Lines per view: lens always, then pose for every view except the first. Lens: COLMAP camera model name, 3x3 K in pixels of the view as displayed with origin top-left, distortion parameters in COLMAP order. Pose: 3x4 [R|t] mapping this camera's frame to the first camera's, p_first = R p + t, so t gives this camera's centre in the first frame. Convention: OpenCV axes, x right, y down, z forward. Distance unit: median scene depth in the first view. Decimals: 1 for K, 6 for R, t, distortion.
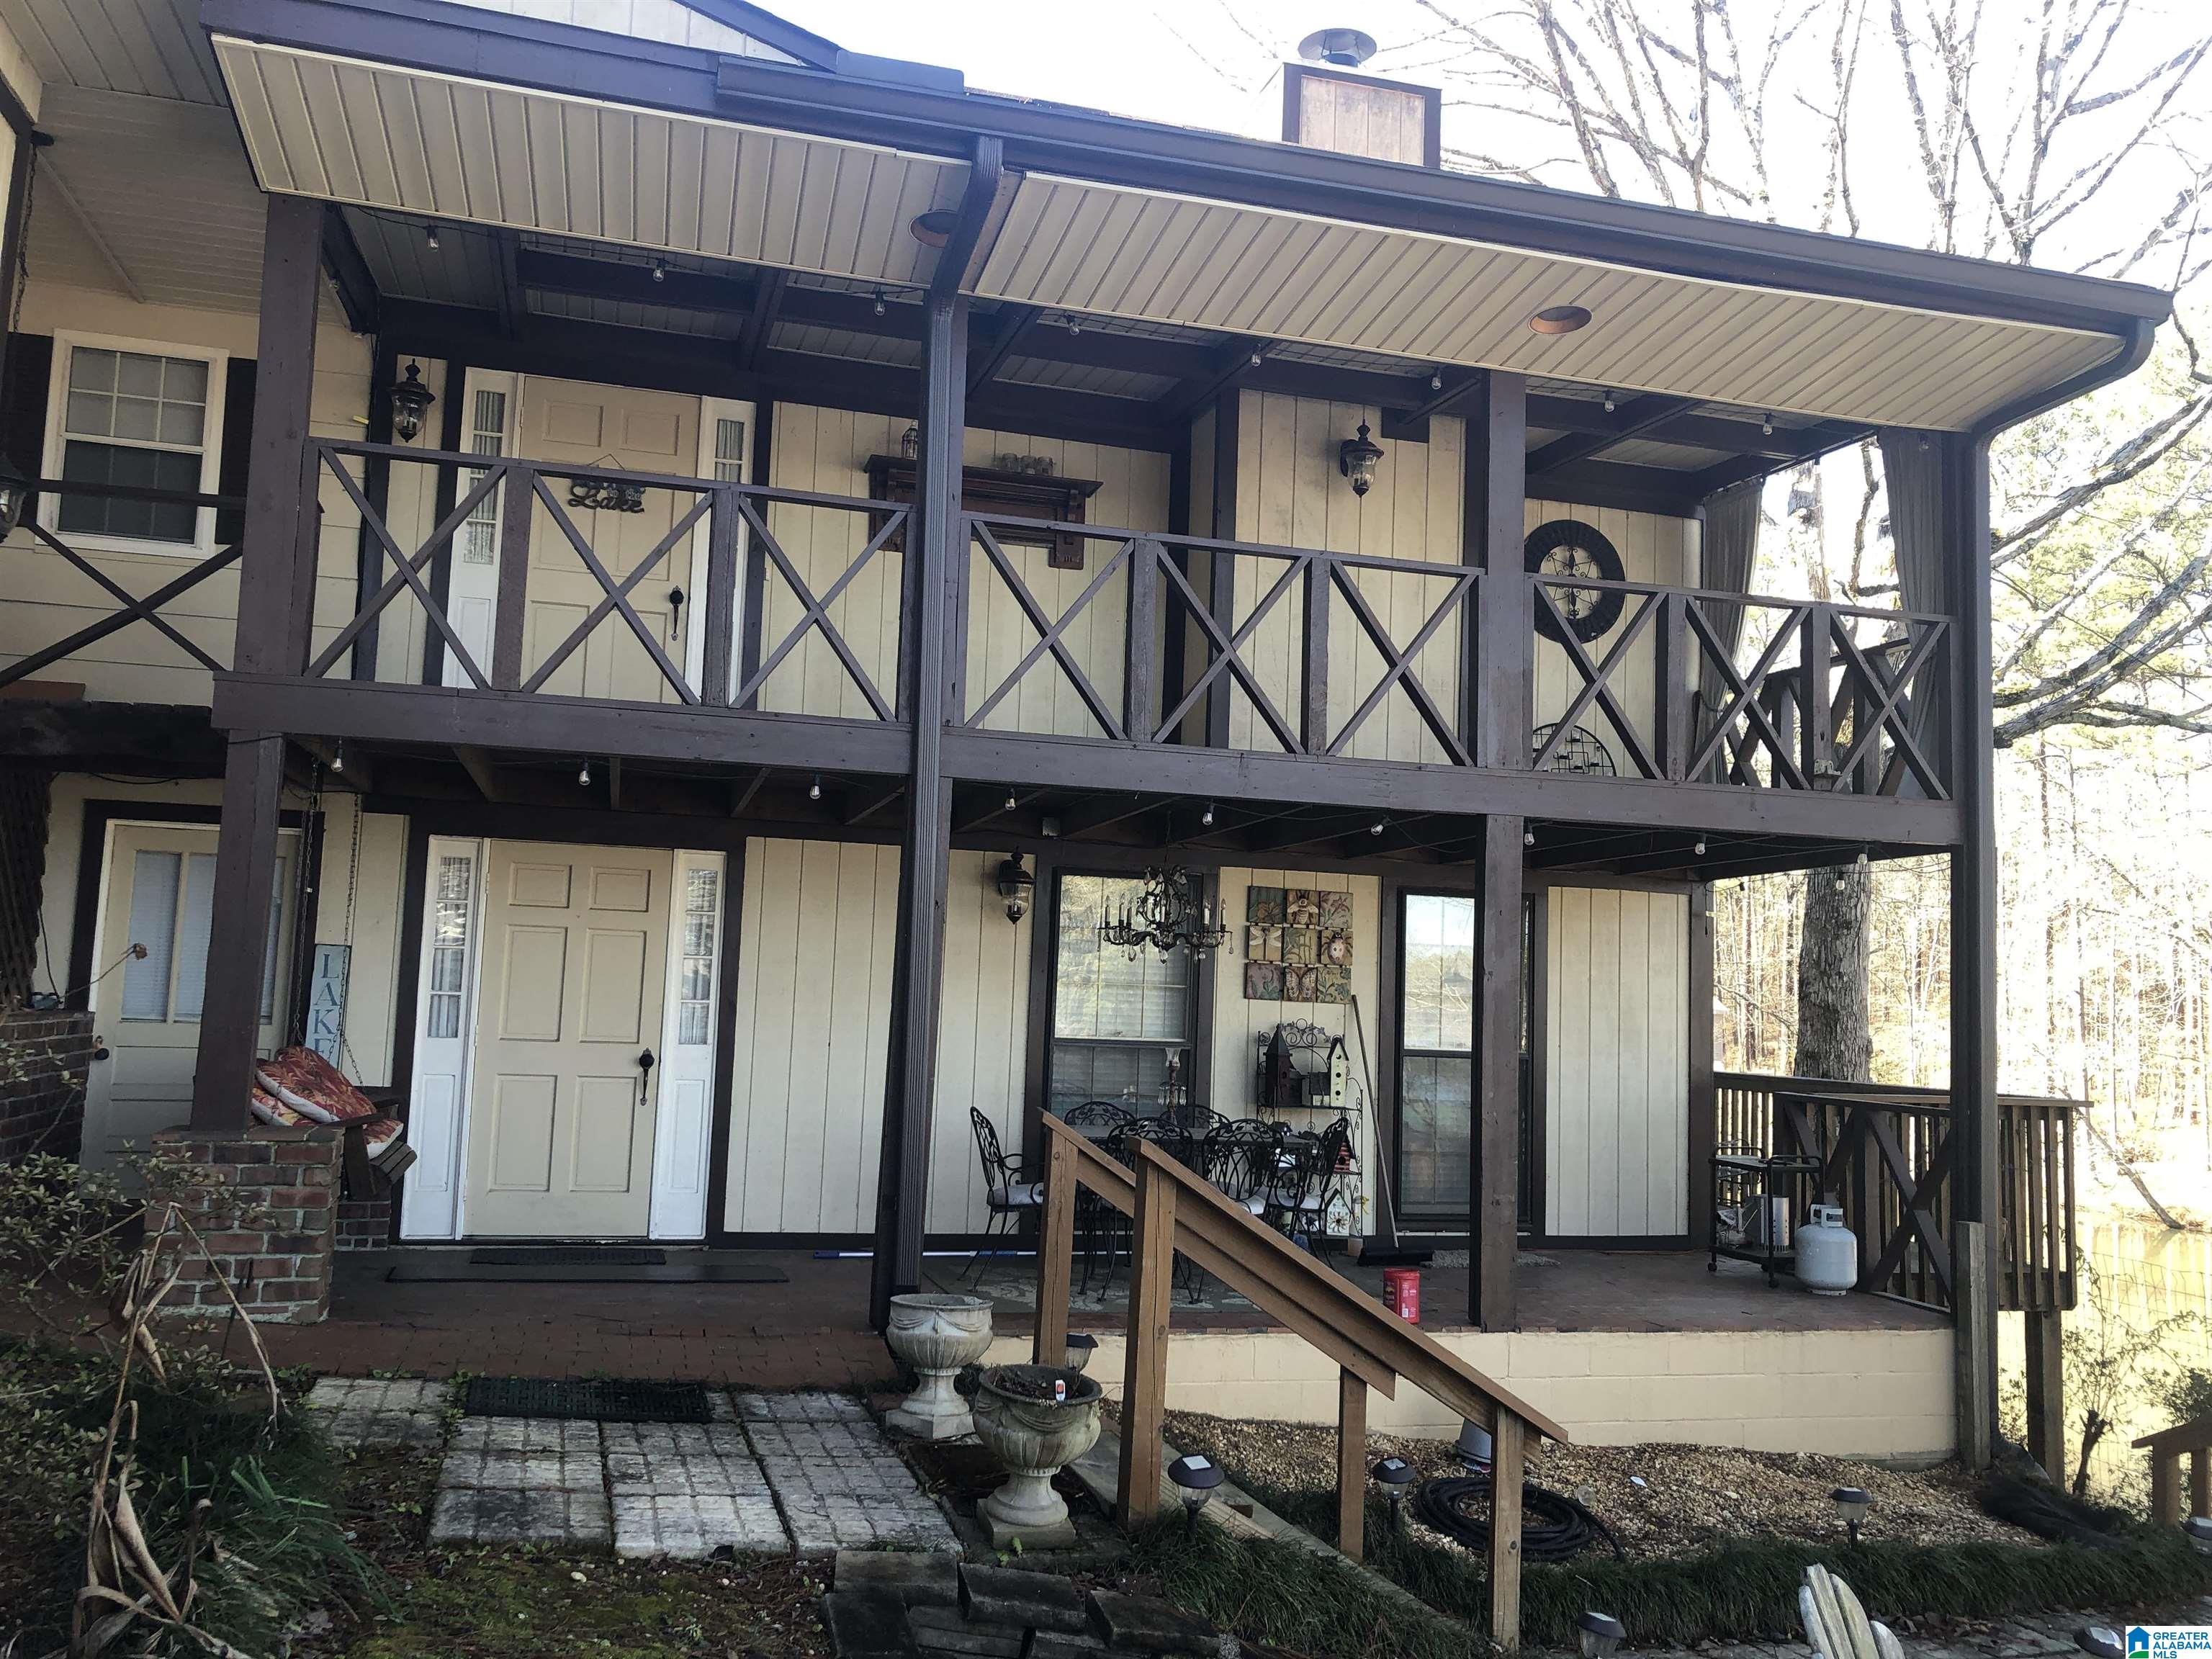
lens RADIAL K [[1781.9, 0, 1106.0], [0, 1781.9, 829.5], [0, 0, 1]] dist [0.059145, -0.078879]
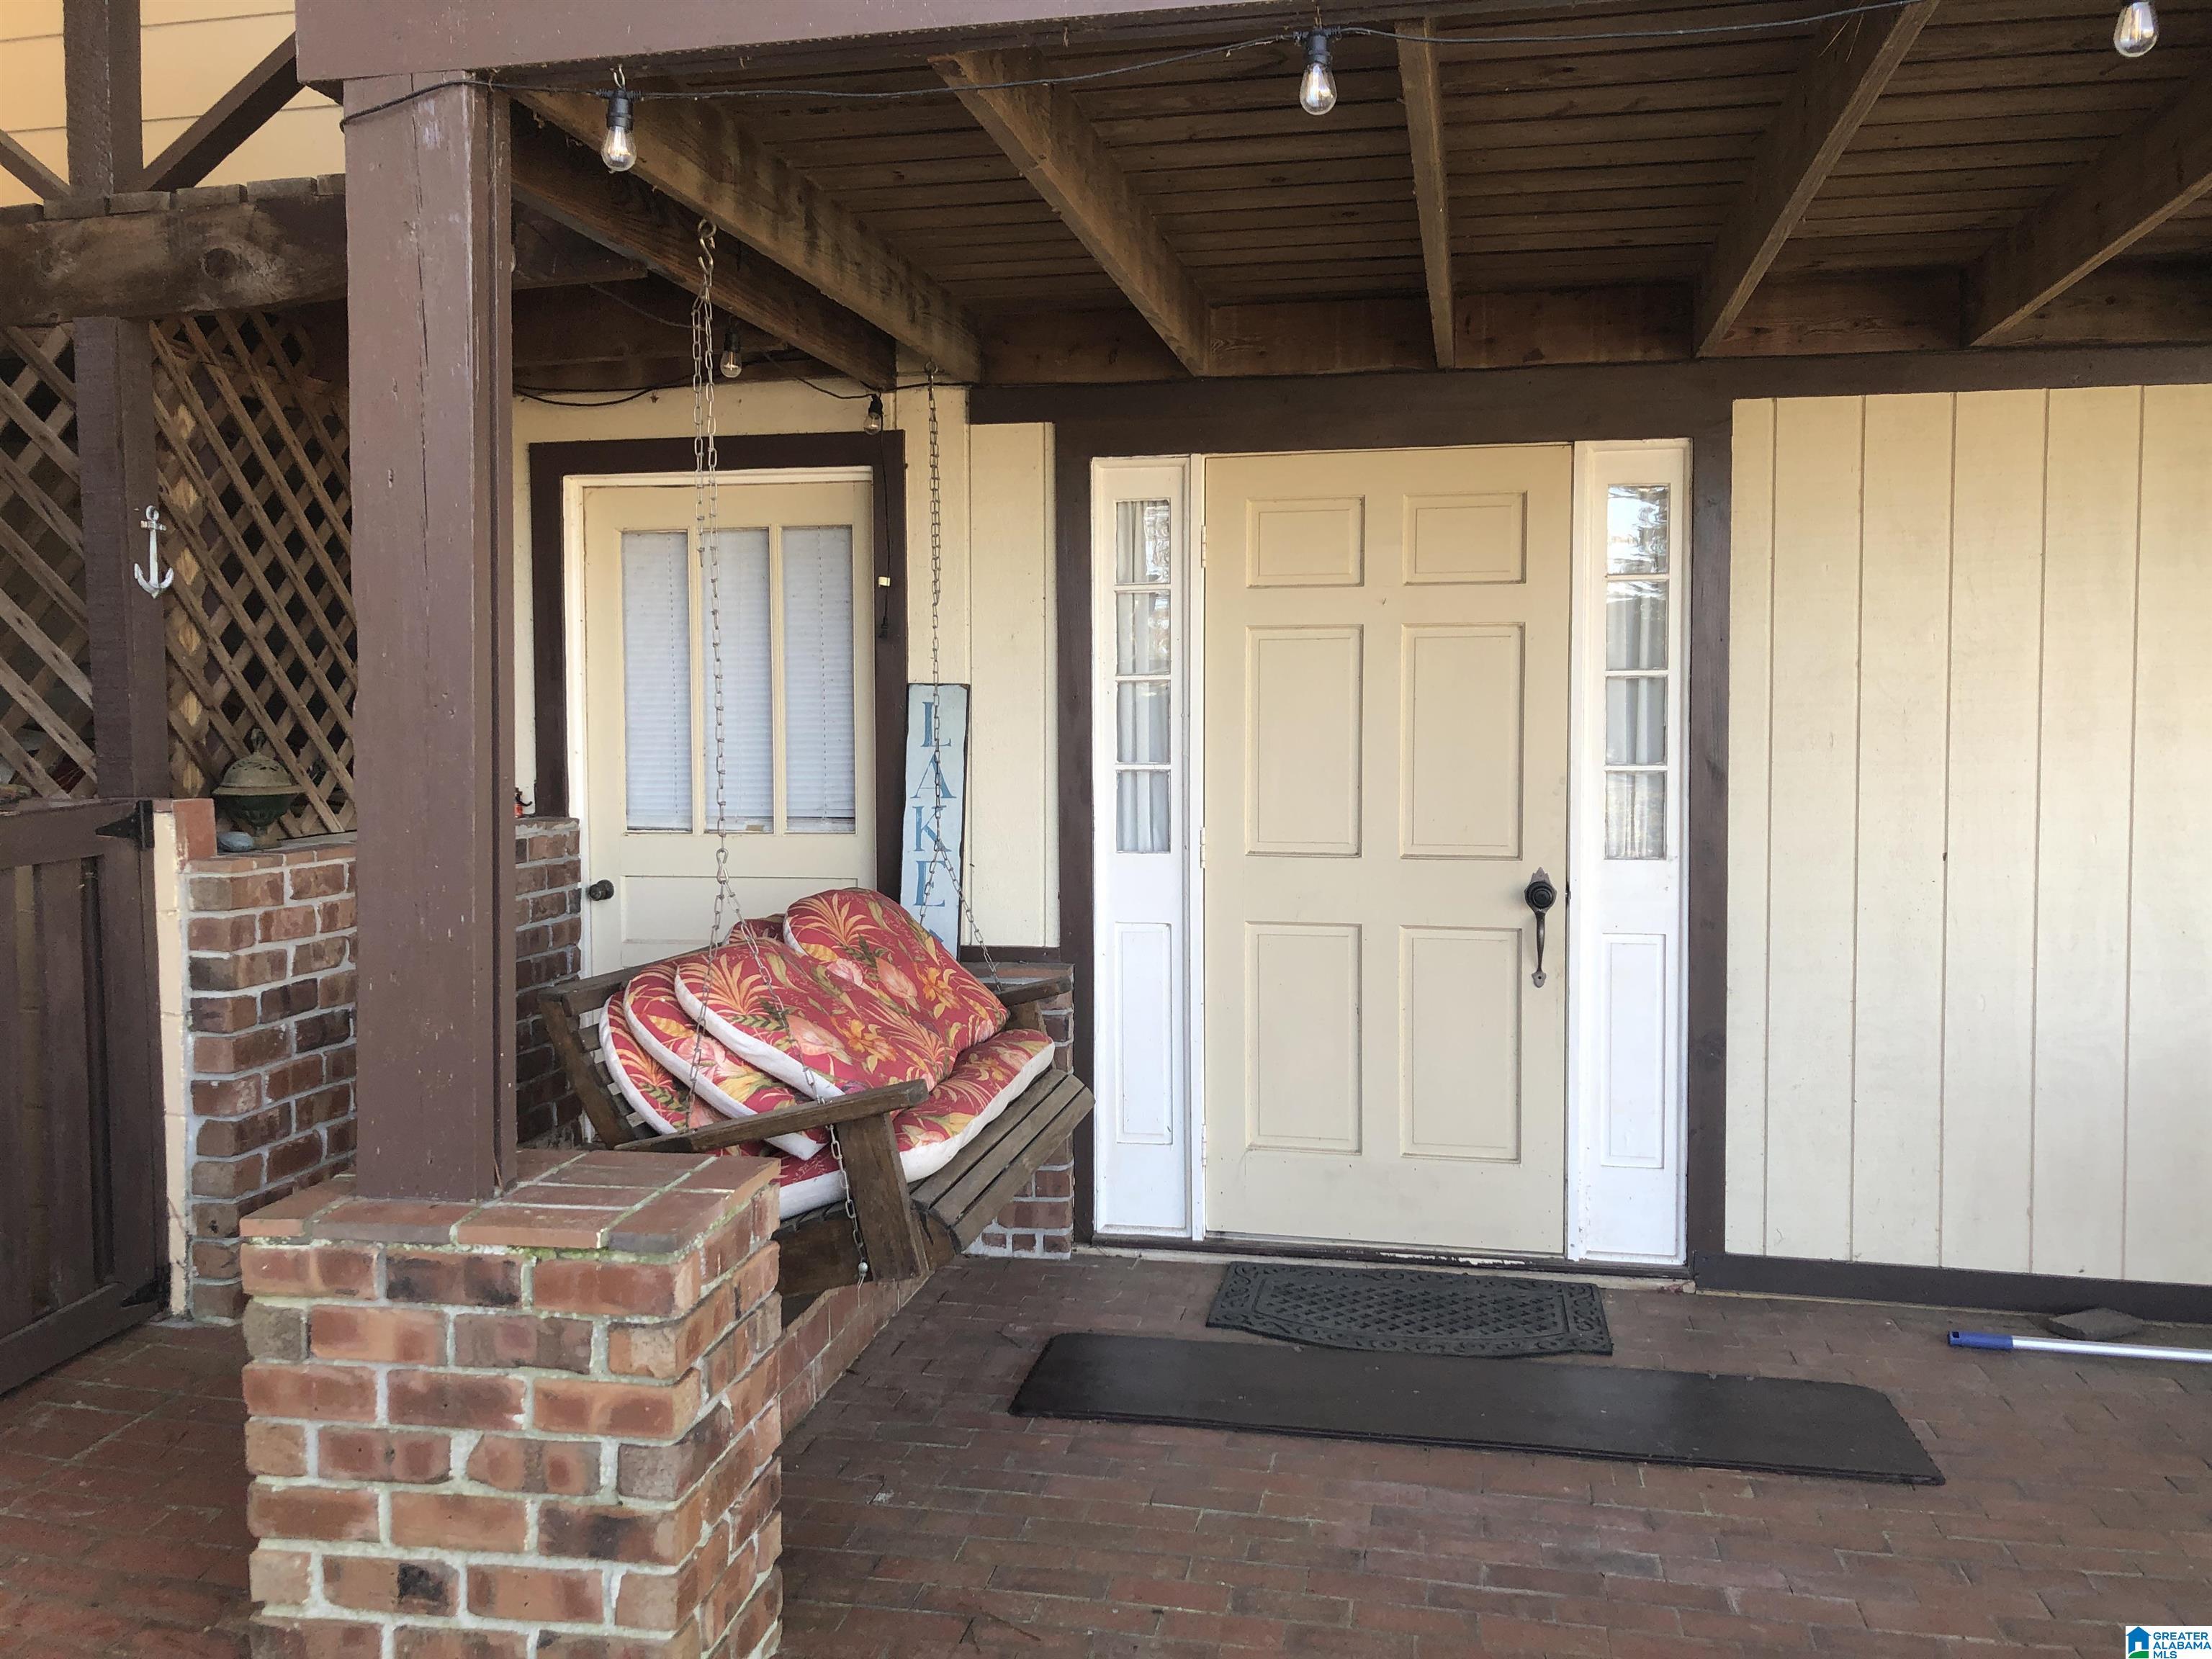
lens RADIAL K [[1781.9, 0, 1106.0], [0, 1781.9, 829.5], [0, 0, 1]] dist [0.059145, -0.078879]
pose [[0.889621, -0.012191, -0.456536, -0.142317], [0.081739, 0.987753, 0.132903, 0.039603], [0.449325, -0.155550, 0.879722, 0.533593]]
